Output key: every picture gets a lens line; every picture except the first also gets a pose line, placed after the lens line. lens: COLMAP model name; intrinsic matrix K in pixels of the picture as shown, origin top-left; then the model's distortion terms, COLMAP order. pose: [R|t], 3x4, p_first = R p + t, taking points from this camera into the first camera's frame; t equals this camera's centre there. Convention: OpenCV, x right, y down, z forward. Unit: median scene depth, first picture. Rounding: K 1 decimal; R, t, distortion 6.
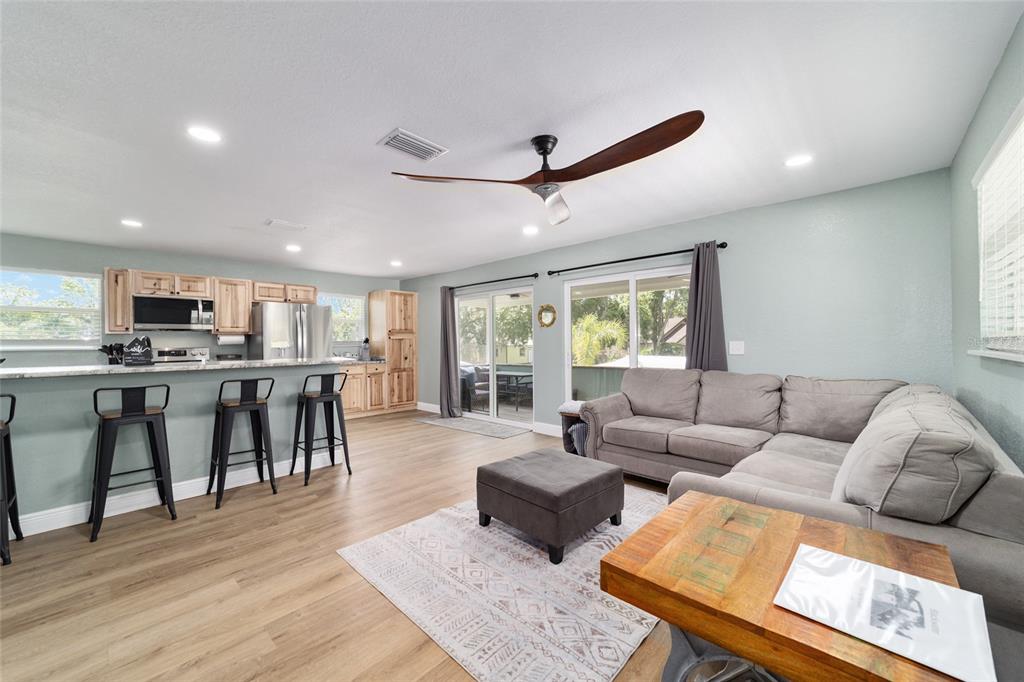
lens RADIAL K [[386.8, 0, 506.4], [0, 386.8, 338.5], [0, 0, 1]] dist [-0.020238, 0.008695]
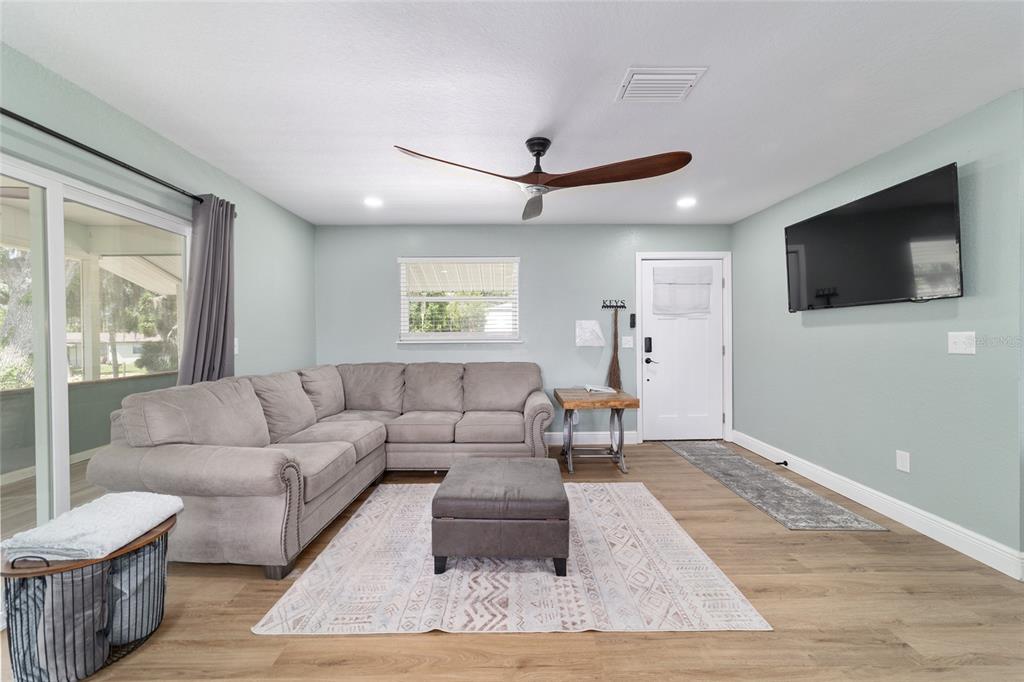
lens RADIAL K [[390.8, 0, 509.5], [0, 390.8, 339.5], [0, 0, 1]] dist [-0.020985, 0.009491]
pose [[-0.695621, 0.003739, 0.718399, -0.396865], [0.005818, 0.999983, 0.000429, 0.012902], [-0.718385, 0.004479, -0.695631, 1.178032]]
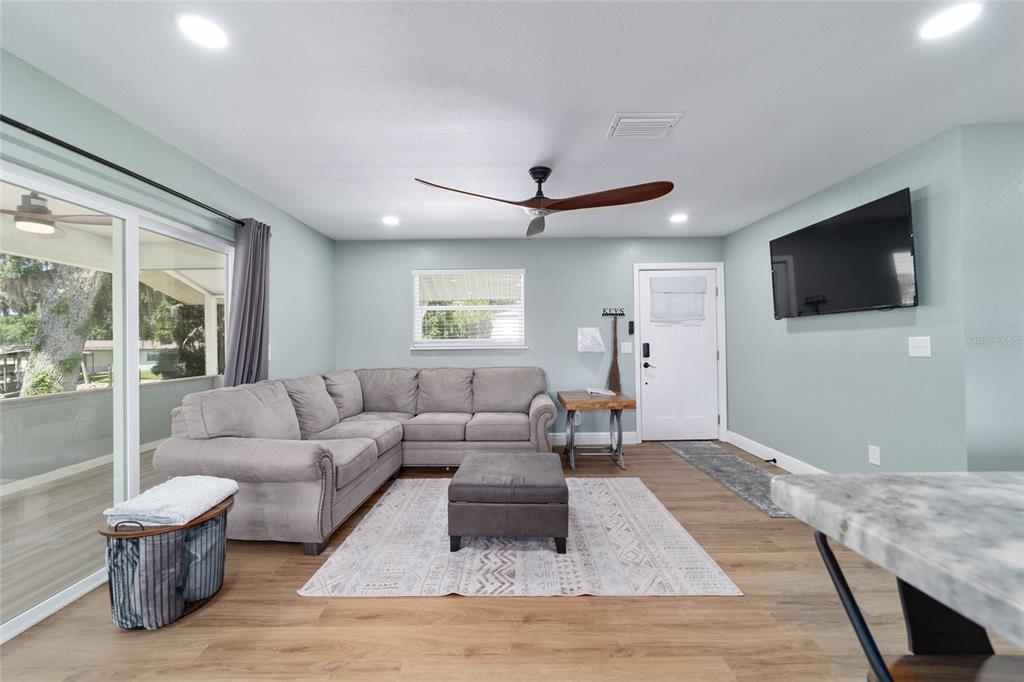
lens RADIAL K [[390.8, 0, 509.5], [0, 390.8, 339.5], [0, 0, 1]] dist [-0.020985, 0.009491]
pose [[-0.684086, 0.017967, 0.729180, -0.457322], [0.009495, 0.999831, -0.015727, 0.013089], [-0.729339, -0.003835, -0.684141, 1.235732]]
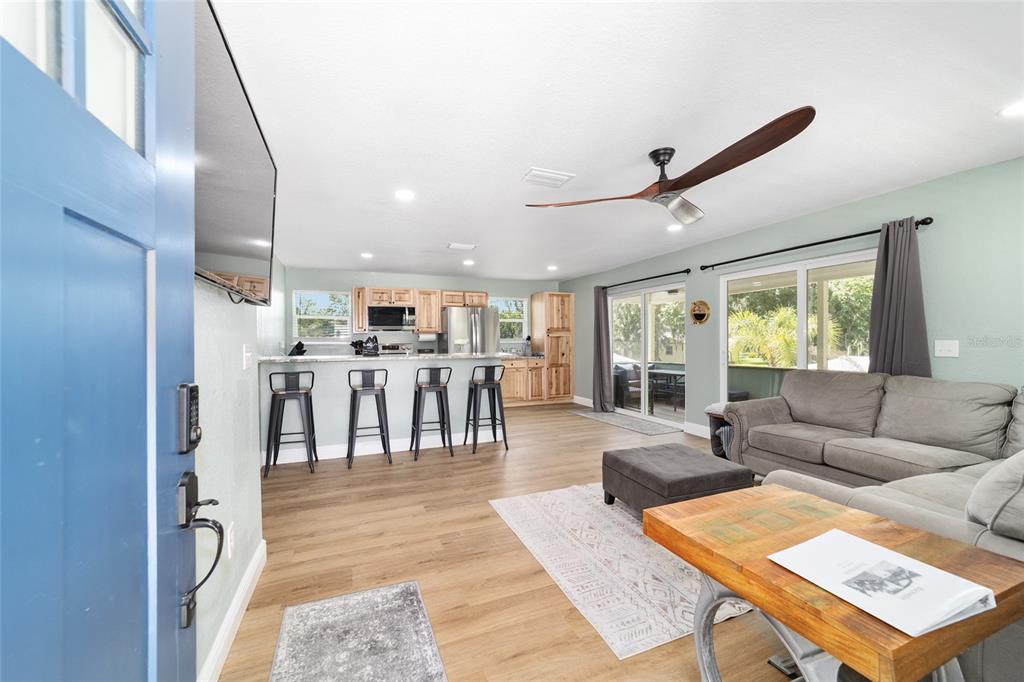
lens RADIAL K [[390.8, 0, 509.5], [0, 390.8, 339.5], [0, 0, 1]] dist [-0.020985, 0.009491]
pose [[0.910898, 0.002528, -0.412624, 0.105960], [0.001988, 0.999943, 0.010514, -0.004910], [0.412627, -0.010398, 0.910841, -0.107920]]
